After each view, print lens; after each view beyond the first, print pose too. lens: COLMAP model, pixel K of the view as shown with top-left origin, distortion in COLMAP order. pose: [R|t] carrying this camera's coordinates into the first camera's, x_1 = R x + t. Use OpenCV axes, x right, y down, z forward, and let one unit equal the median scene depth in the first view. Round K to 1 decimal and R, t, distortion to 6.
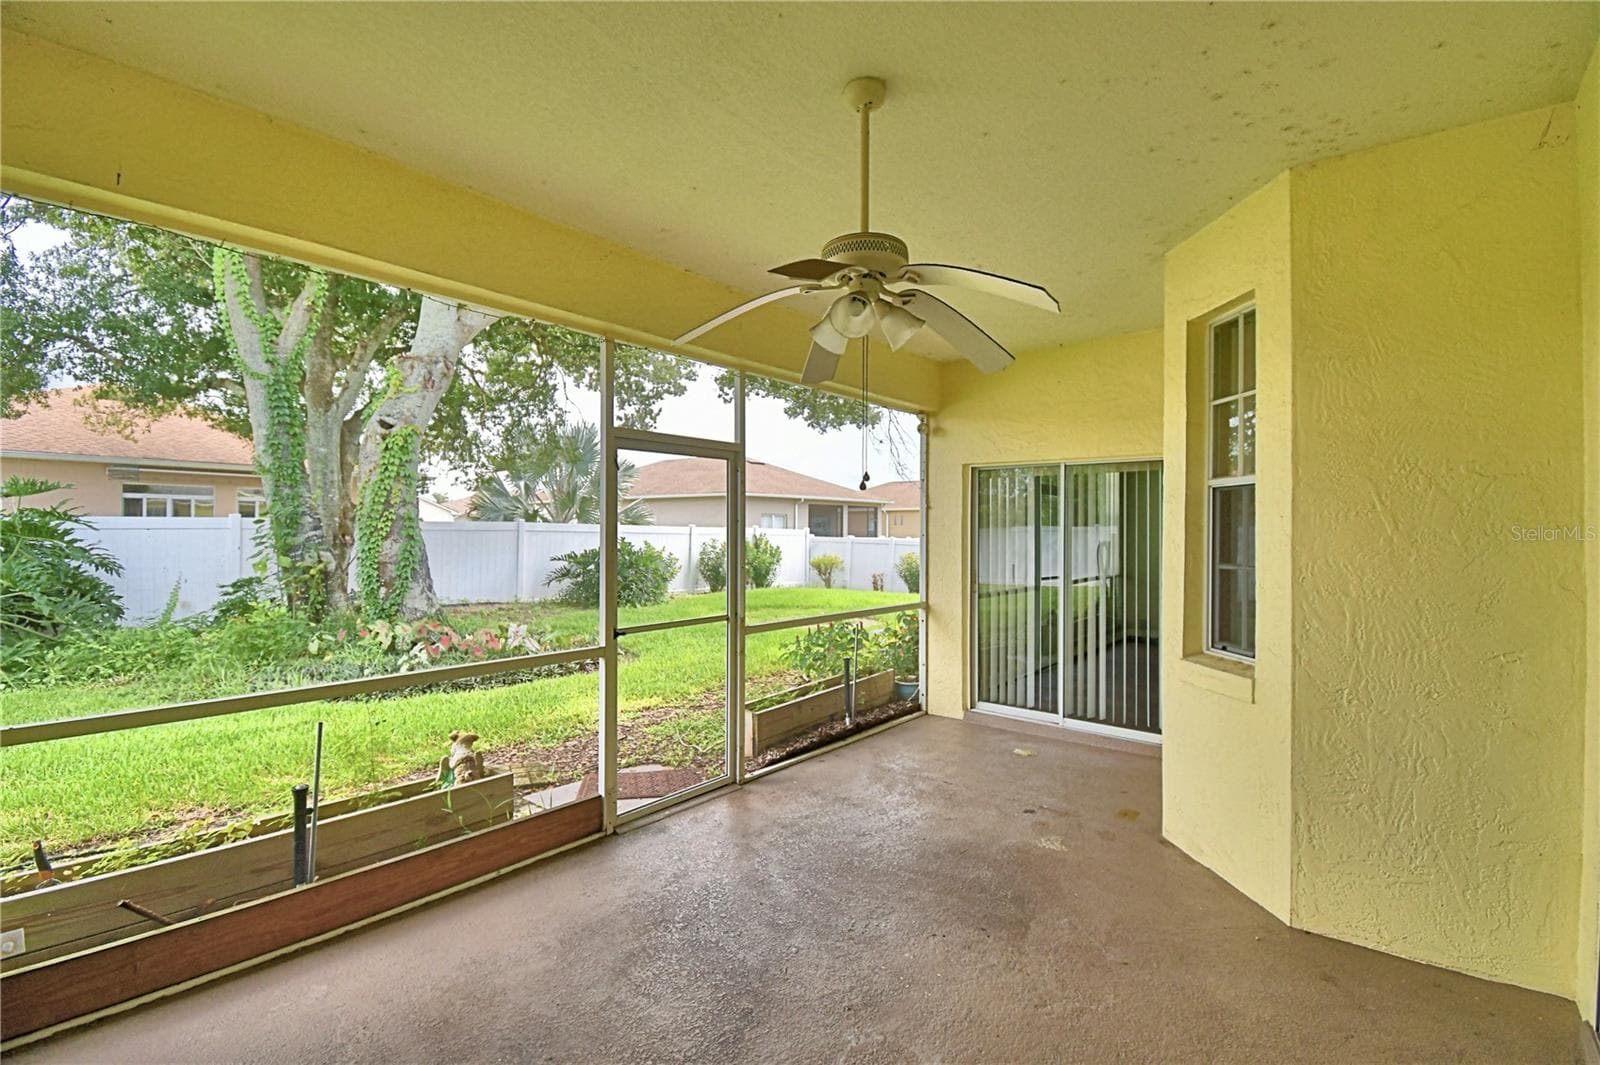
lens RADIAL K [[731.7, 0, 800.0], [0, 731.7, 532.5], [0, 0, 1]] dist [0.000890, -0.000073]
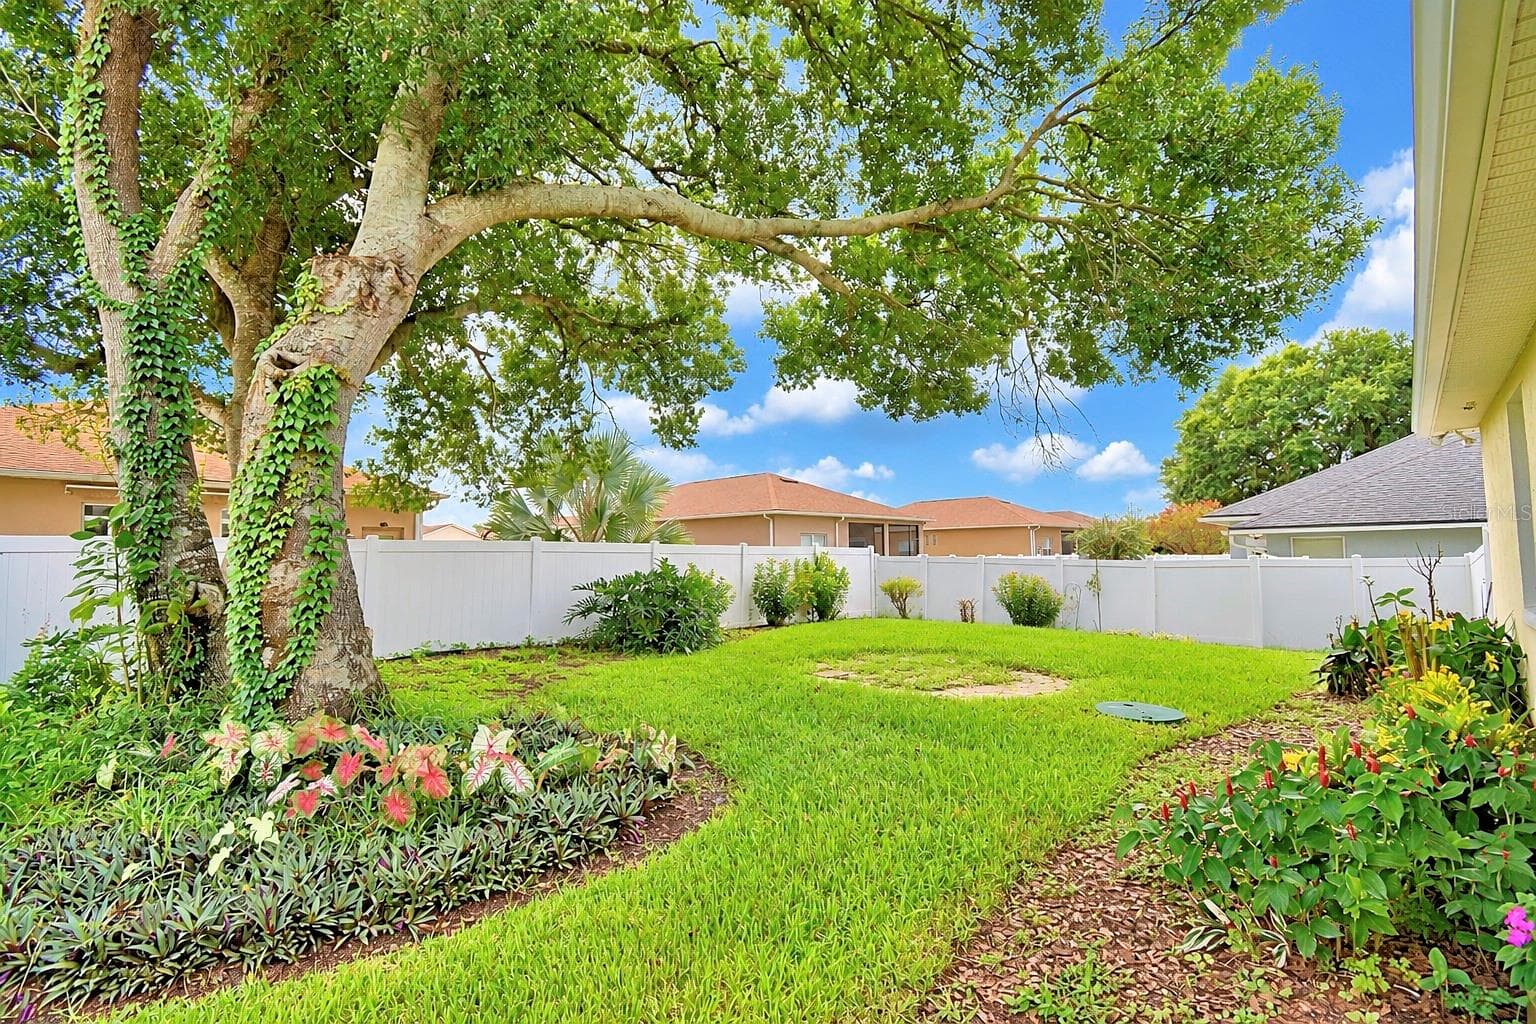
lens RADIAL K [[674.0, 0, 768.0], [0, 674.0, 512.0], [0, 0, 1]] dist [0.001487, -0.012827]
pose [[0.998189, -0.019038, -0.057066, -0.087275], [0.015193, 0.997633, -0.067063, 0.006373], [0.058208, 0.066074, 0.996115, 0.278039]]
